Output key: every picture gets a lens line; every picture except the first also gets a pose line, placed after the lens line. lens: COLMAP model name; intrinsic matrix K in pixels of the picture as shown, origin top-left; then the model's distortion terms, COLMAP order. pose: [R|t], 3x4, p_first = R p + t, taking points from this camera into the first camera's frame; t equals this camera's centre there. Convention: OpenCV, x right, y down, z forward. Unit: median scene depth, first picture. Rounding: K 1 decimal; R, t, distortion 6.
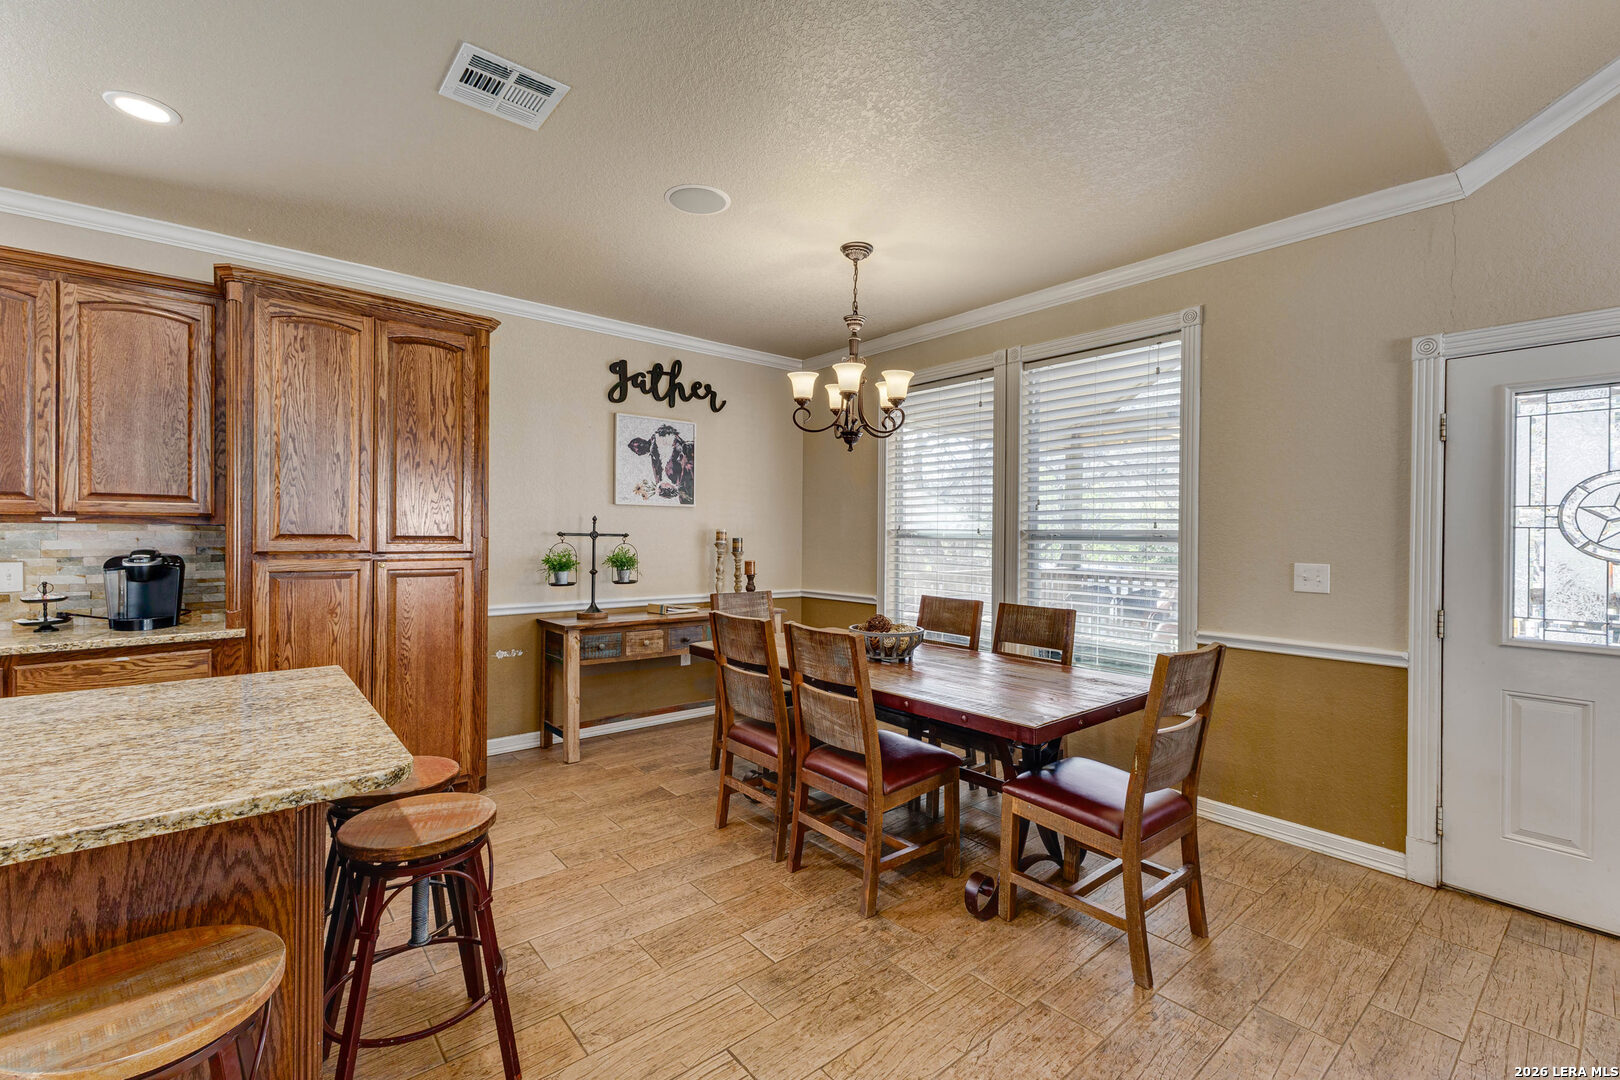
lens RADIAL K [[695.9, 0, 811.8], [0, 695.9, 534.2], [0, 0, 1]] dist [0.012393, -0.002846]
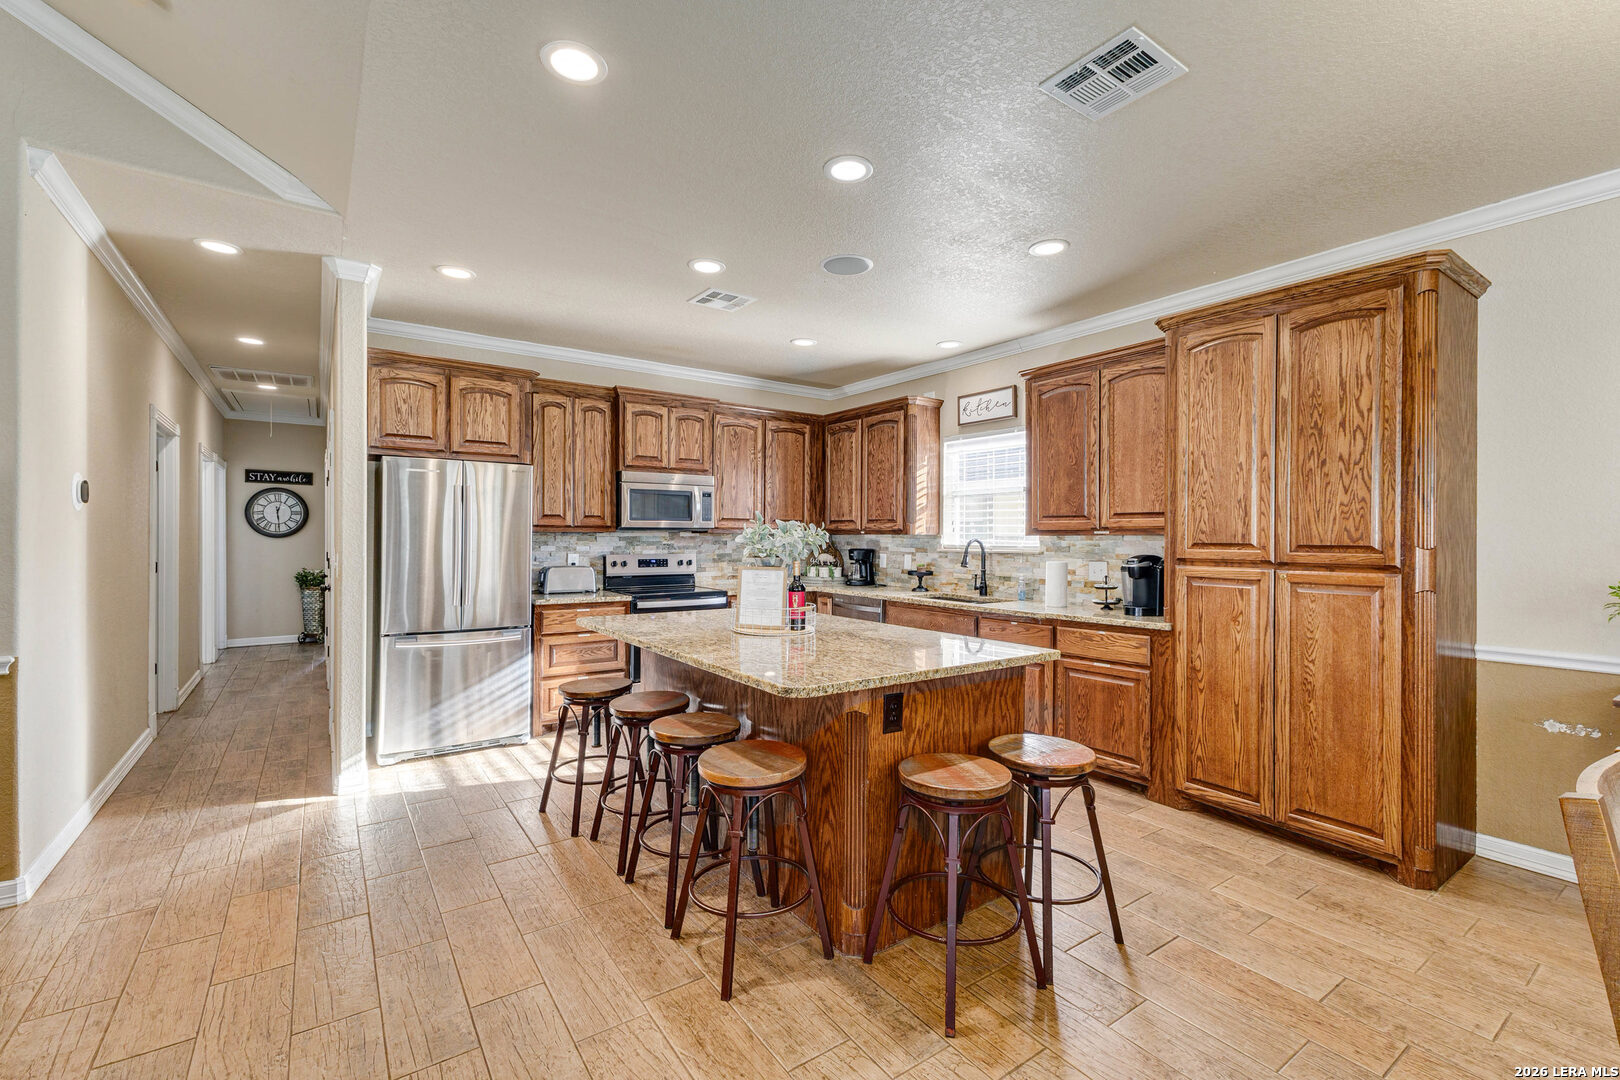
lens RADIAL K [[695.9, 0, 810.9], [0, 695.9, 537.2], [0, 0, 1]] dist [0.012393, -0.002846]
pose [[-0.083610, -0.009906, -0.996449, 0.383070], [-0.009920, 0.999909, -0.009108, 0.006868], [0.996449, 0.009123, -0.083700, 0.475818]]
